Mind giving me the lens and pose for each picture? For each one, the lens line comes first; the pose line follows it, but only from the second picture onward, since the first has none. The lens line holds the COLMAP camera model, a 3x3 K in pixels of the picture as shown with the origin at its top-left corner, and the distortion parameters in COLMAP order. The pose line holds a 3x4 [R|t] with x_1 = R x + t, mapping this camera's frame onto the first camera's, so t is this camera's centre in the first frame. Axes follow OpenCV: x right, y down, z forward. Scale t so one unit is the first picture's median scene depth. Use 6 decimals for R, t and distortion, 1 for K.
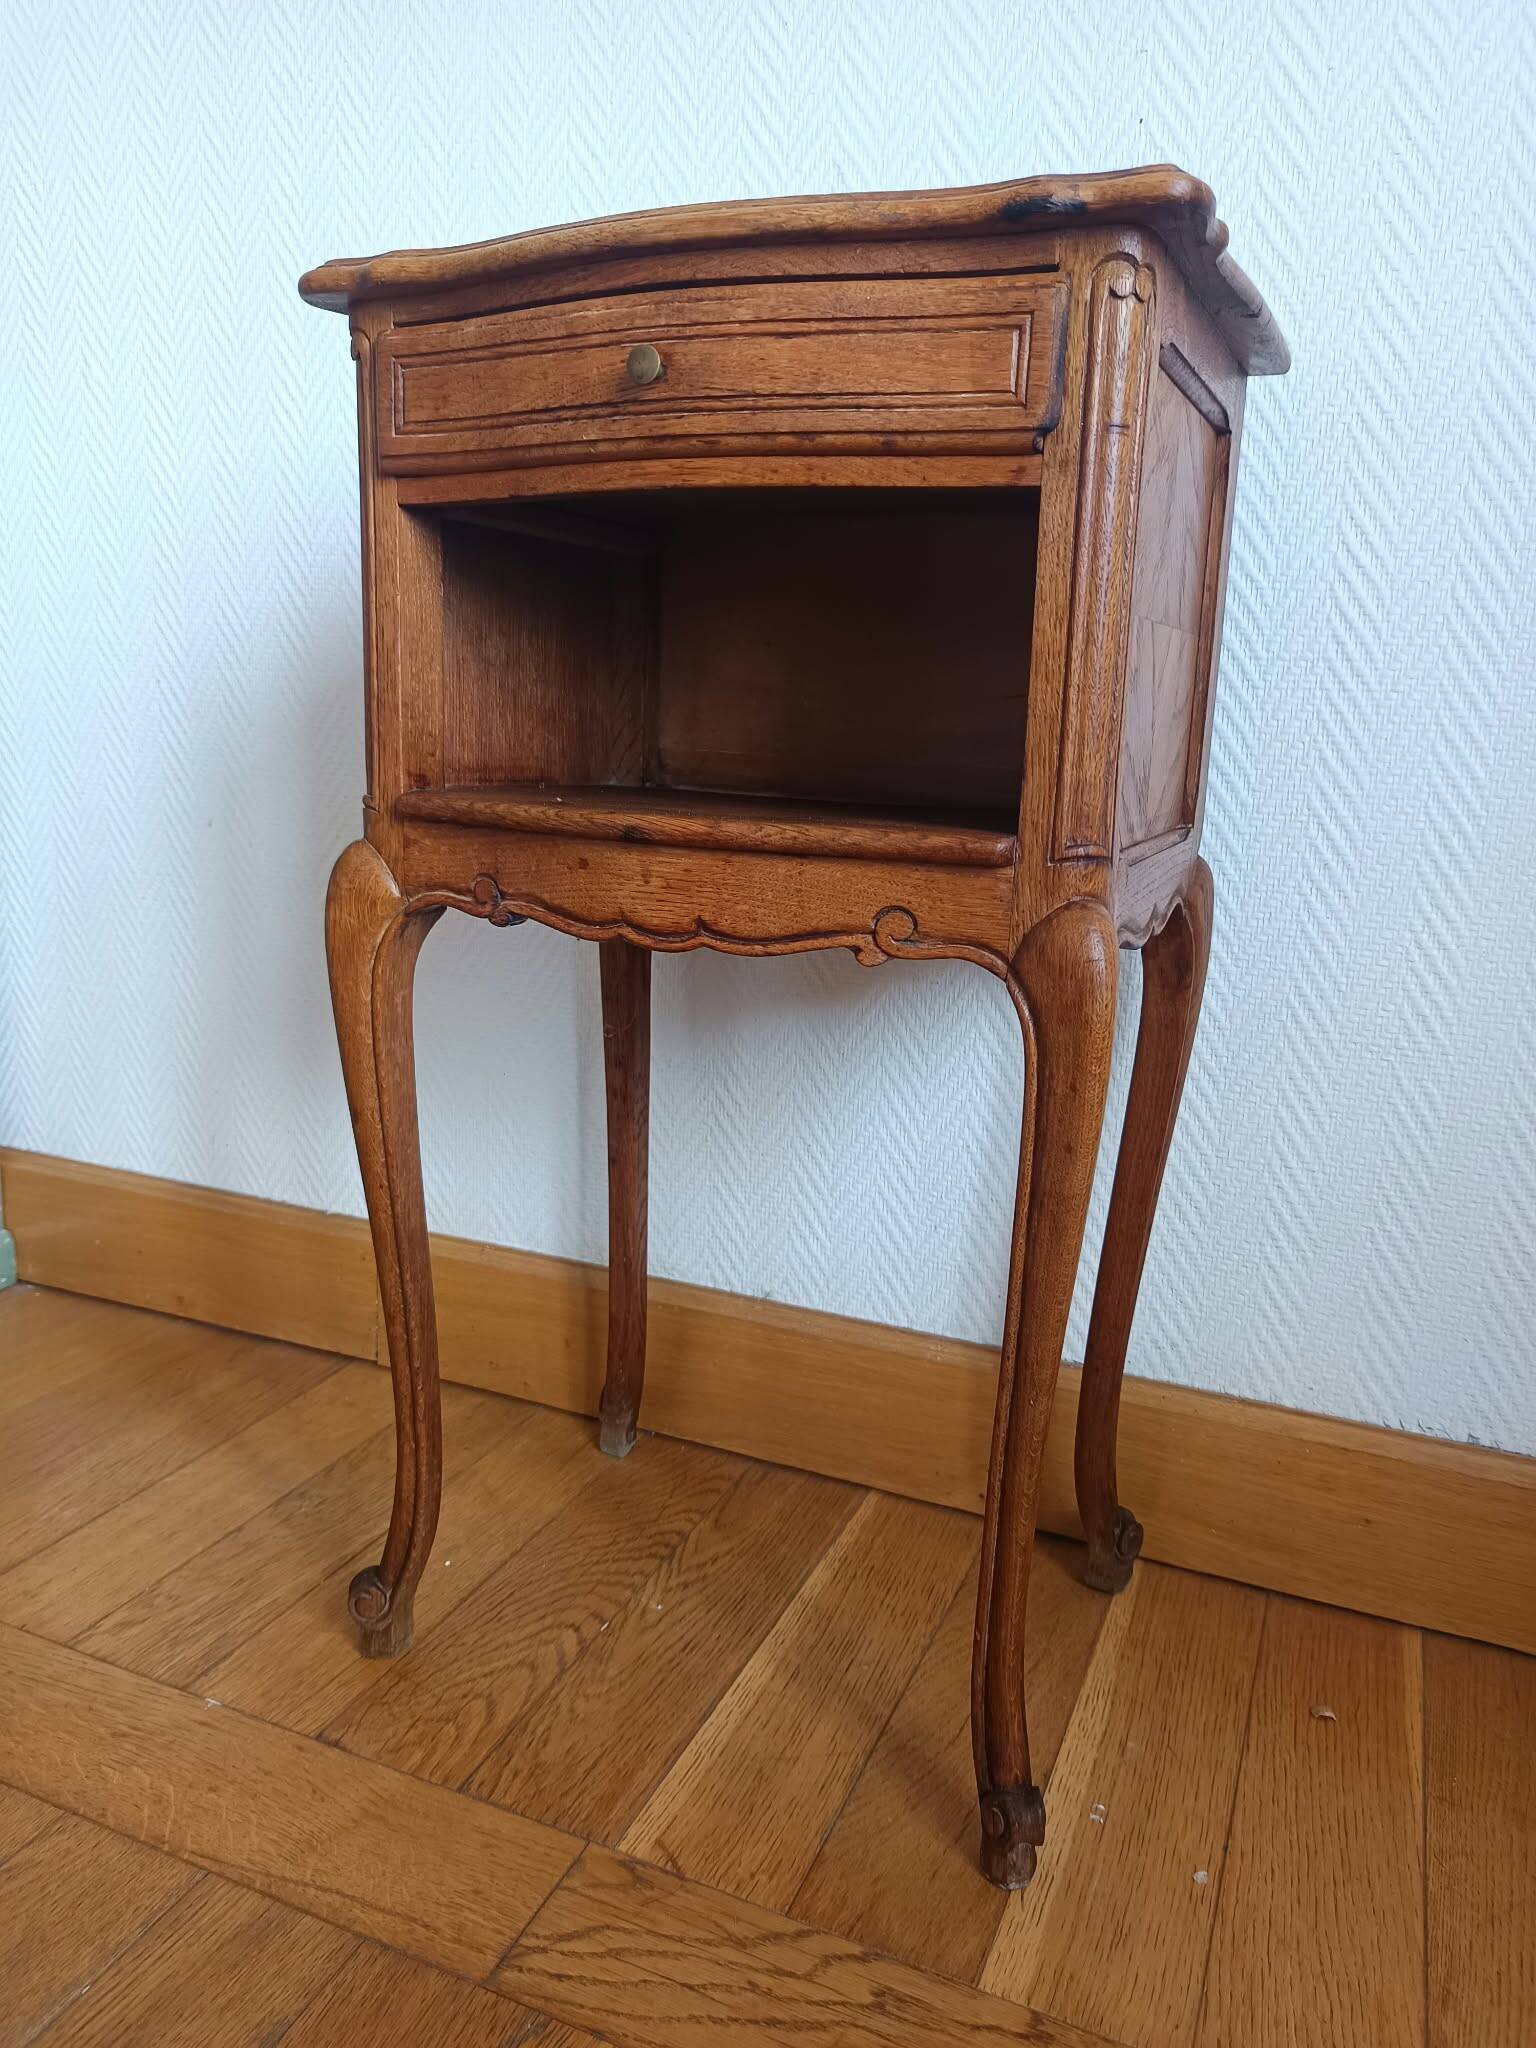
lens RADIAL K [[1473.6, 0, 771.4], [0, 1473.6, 1018.2], [0, 0, 1]] dist [-0.005632, 0.013537]
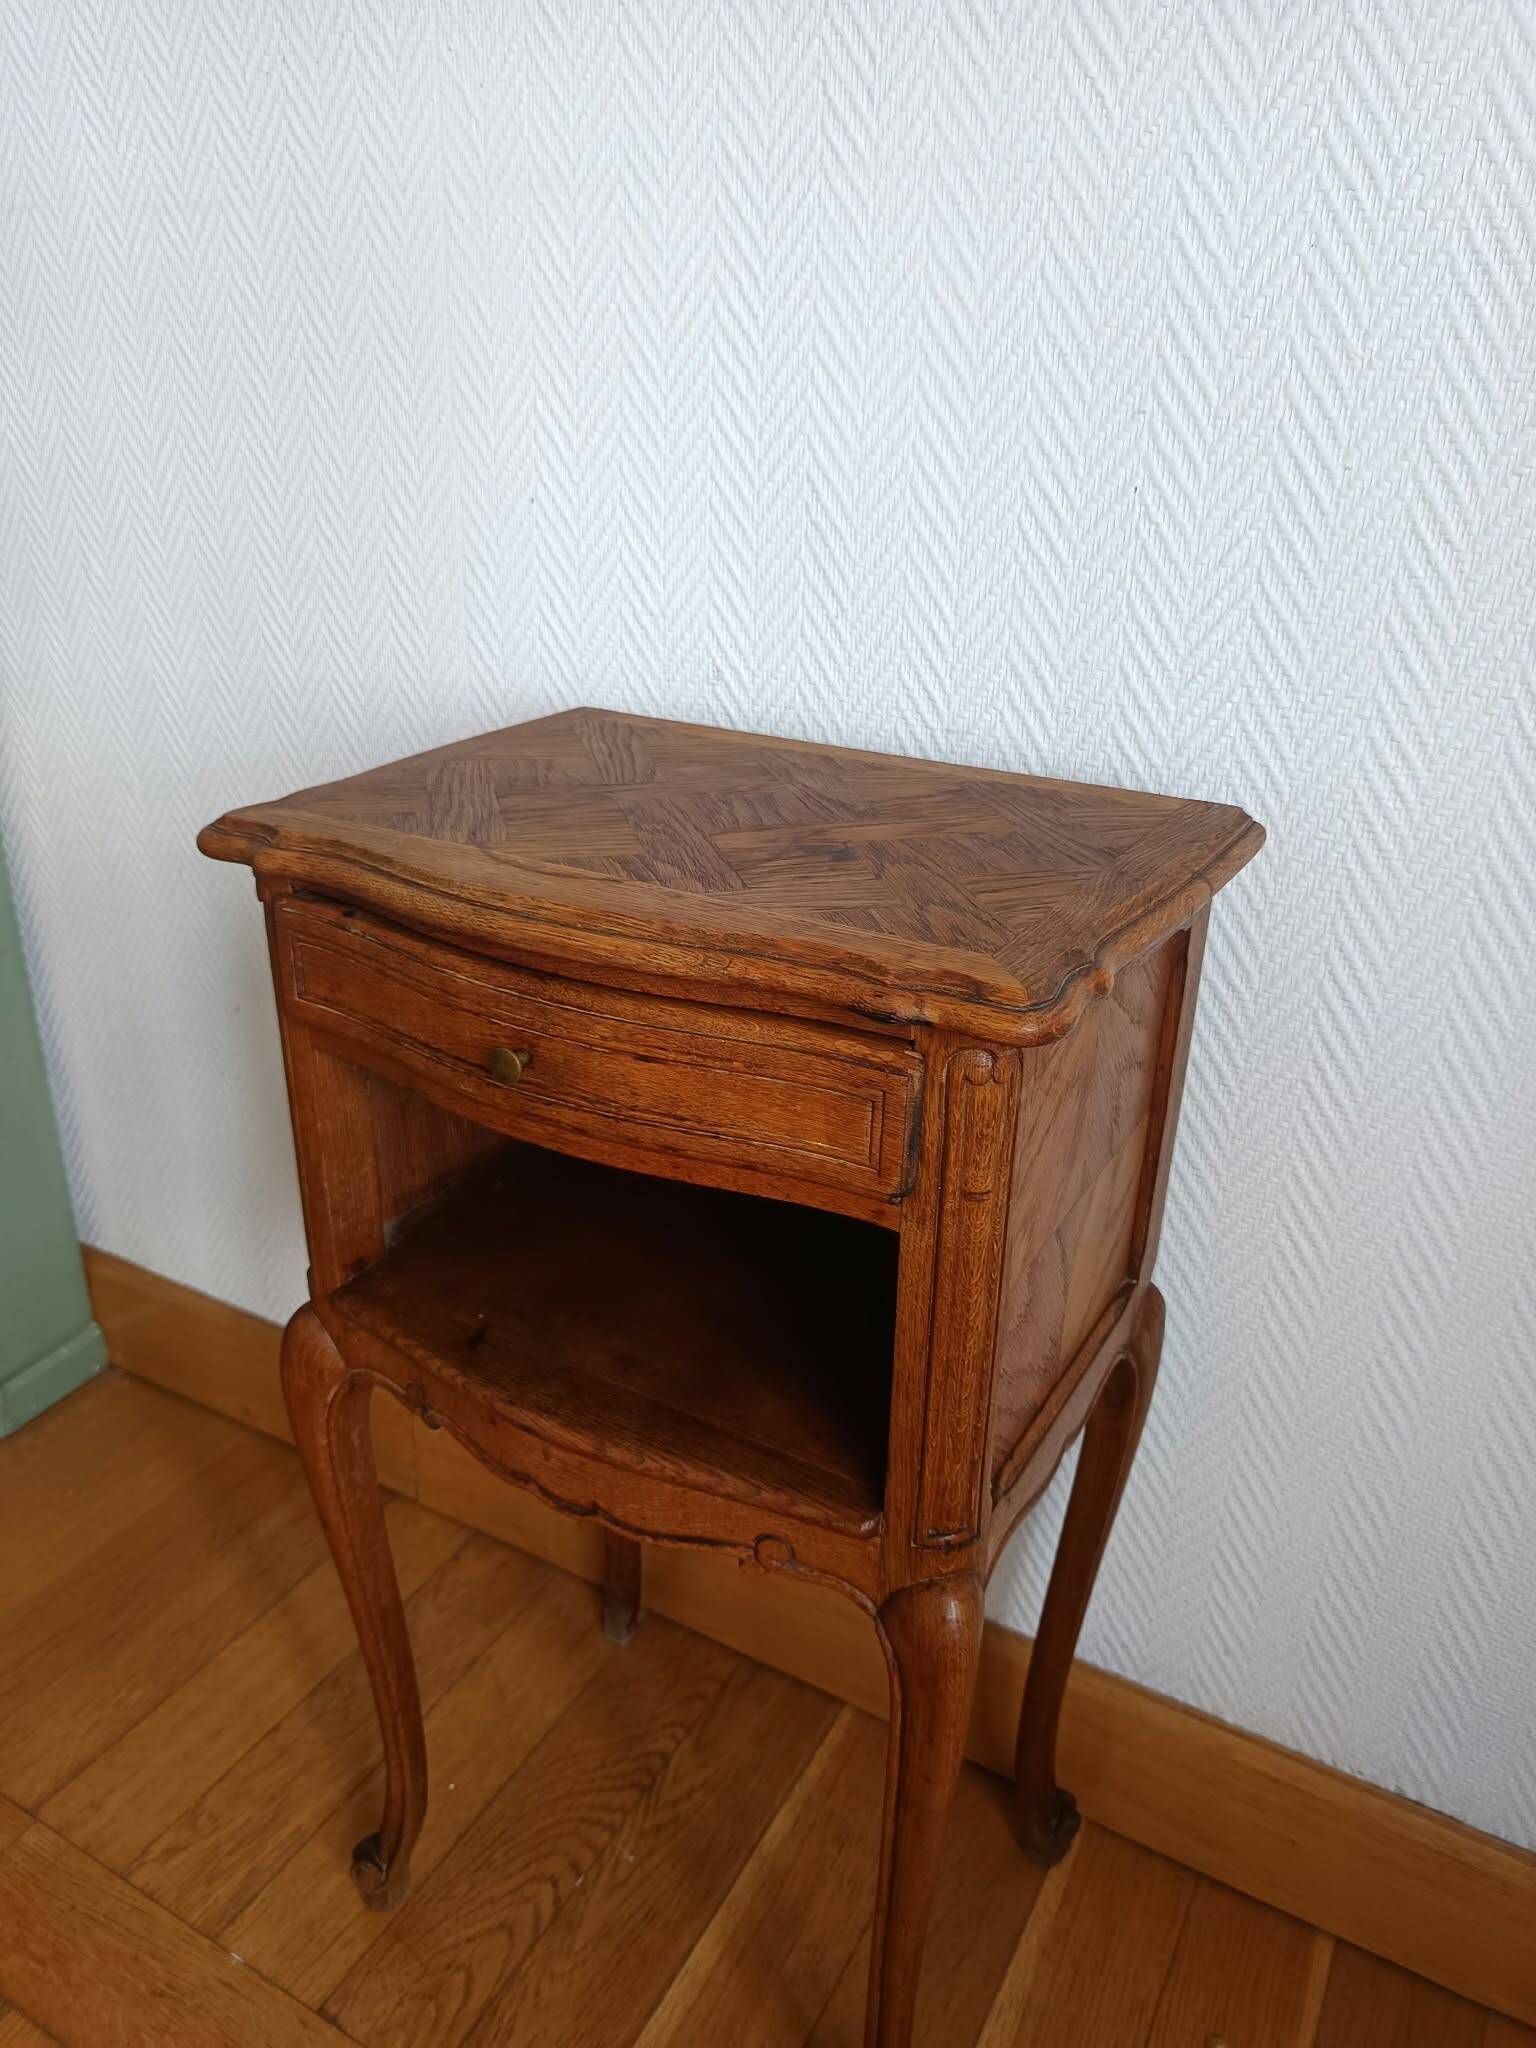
lens RADIAL K [[1473.6, 0, 772.1], [0, 1473.6, 1017.3], [0, 0, 1]] dist [-0.005632, 0.013537]
pose [[0.994559, 0.027714, -0.100421, 0.131535], [-0.007439, 0.980397, 0.196892, -0.471870], [0.103909, -0.195073, 0.975269, 0.050597]]
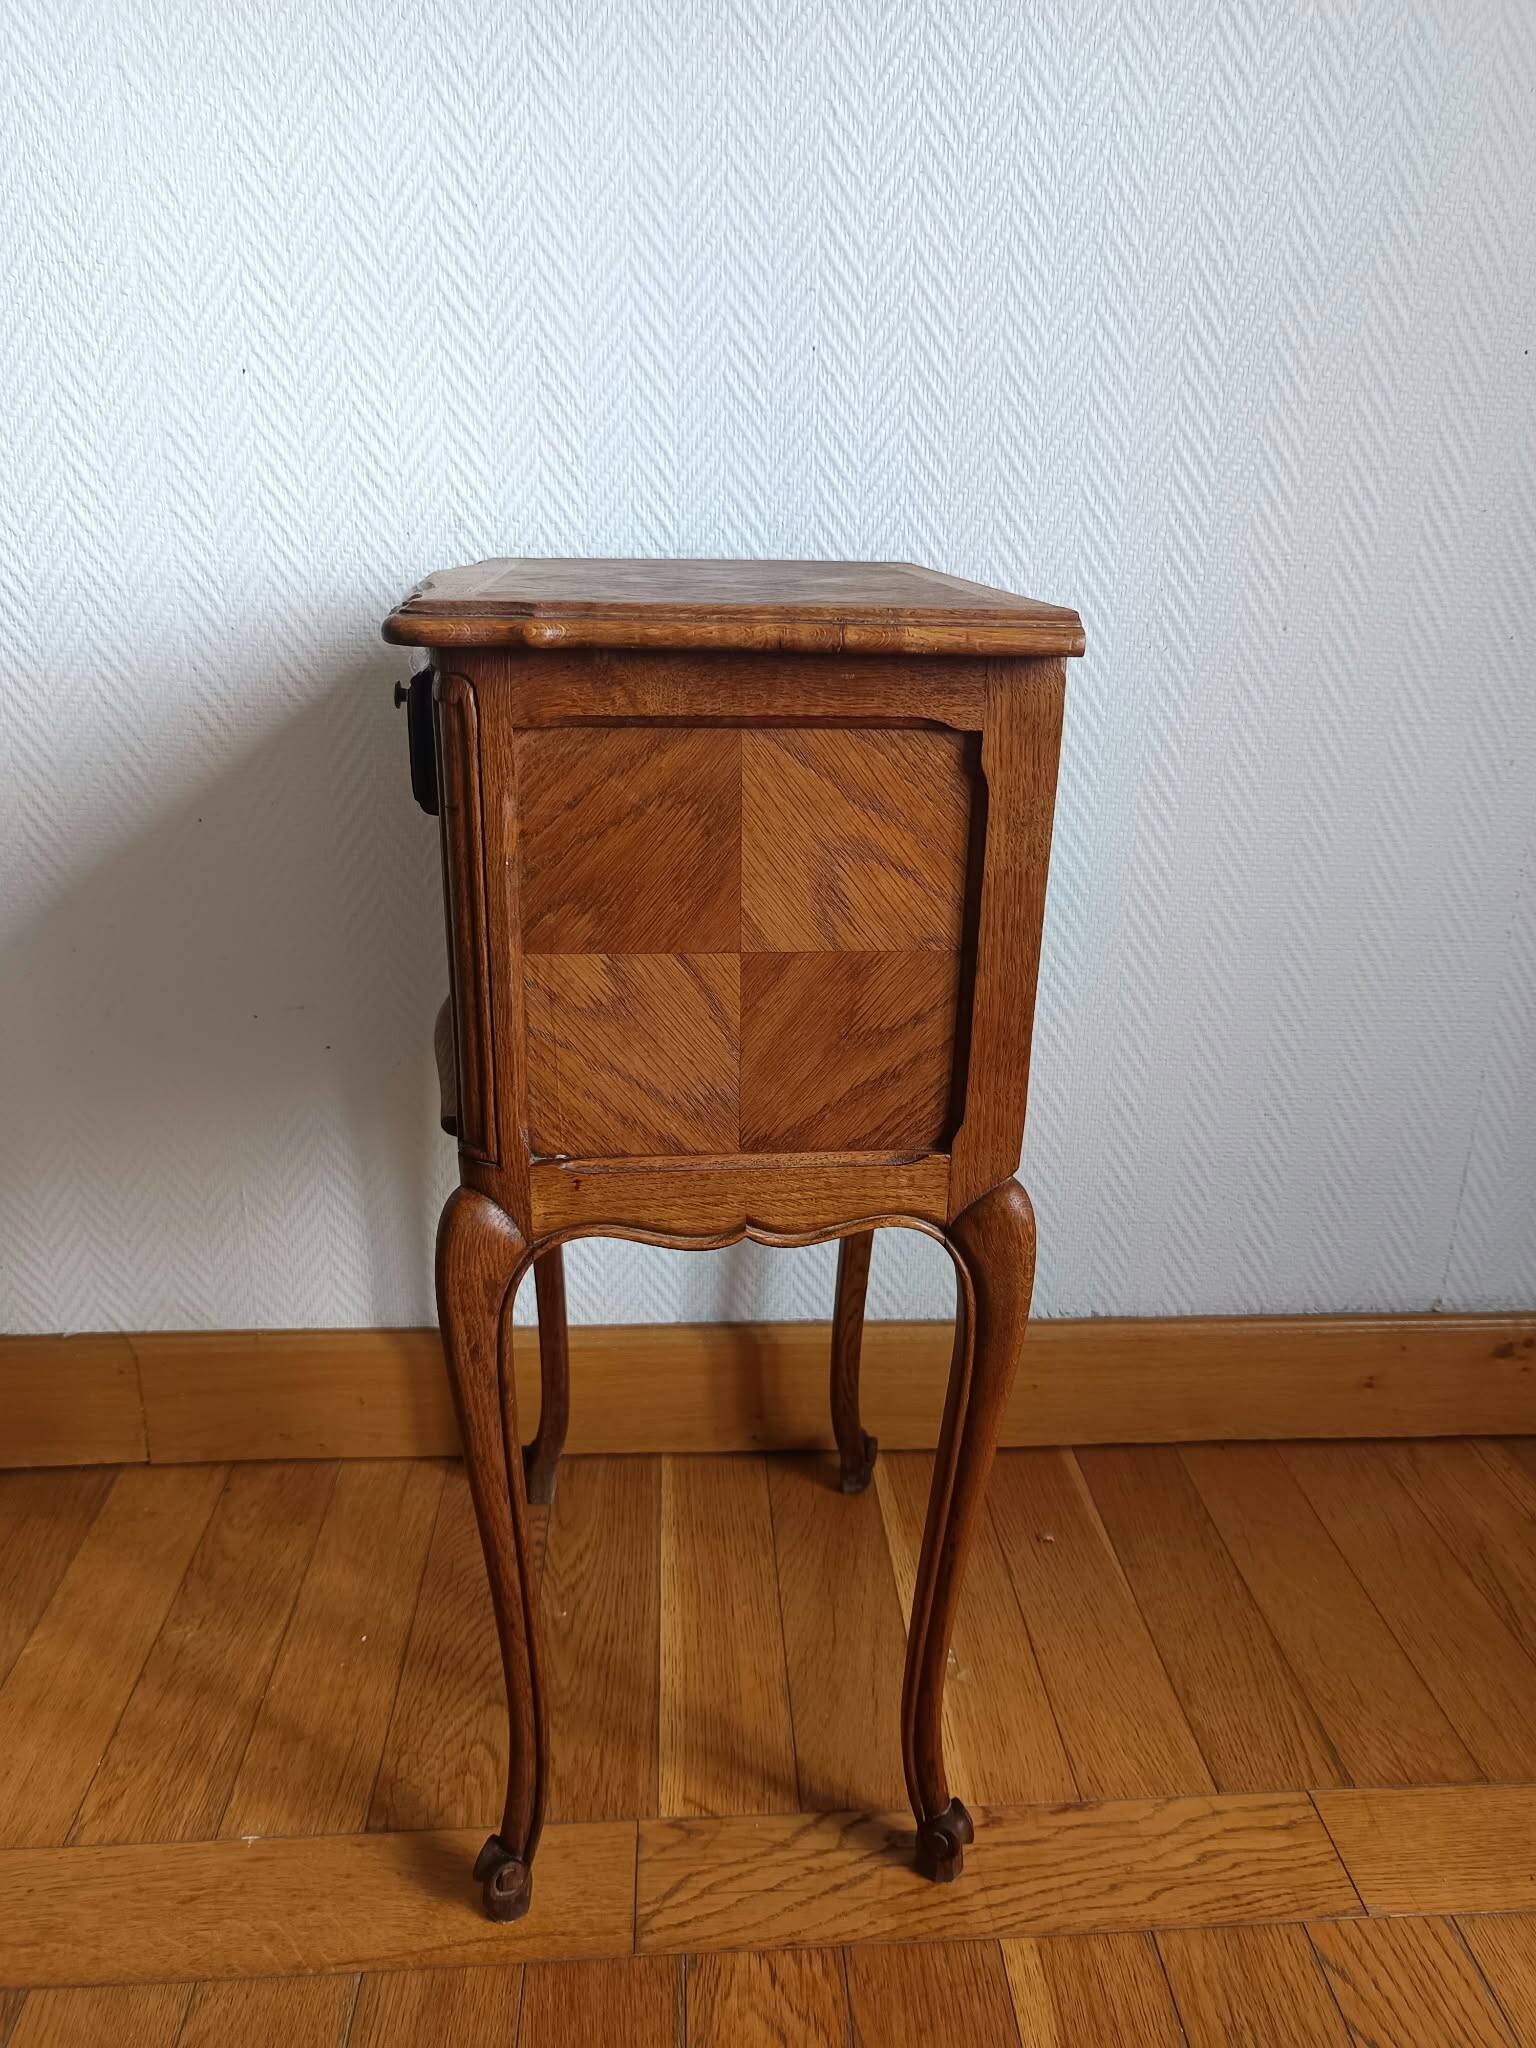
lens RADIAL K [[1473.6, 0, 780.6], [0, 1473.6, 1022.2], [0, 0, 1]] dist [-0.005632, 0.013537]
pose [[0.887997, -0.169029, 0.427658, -0.376310], [0.103071, 0.979493, 0.173120, -0.284672], [-0.448150, -0.109651, 0.887208, -0.106313]]
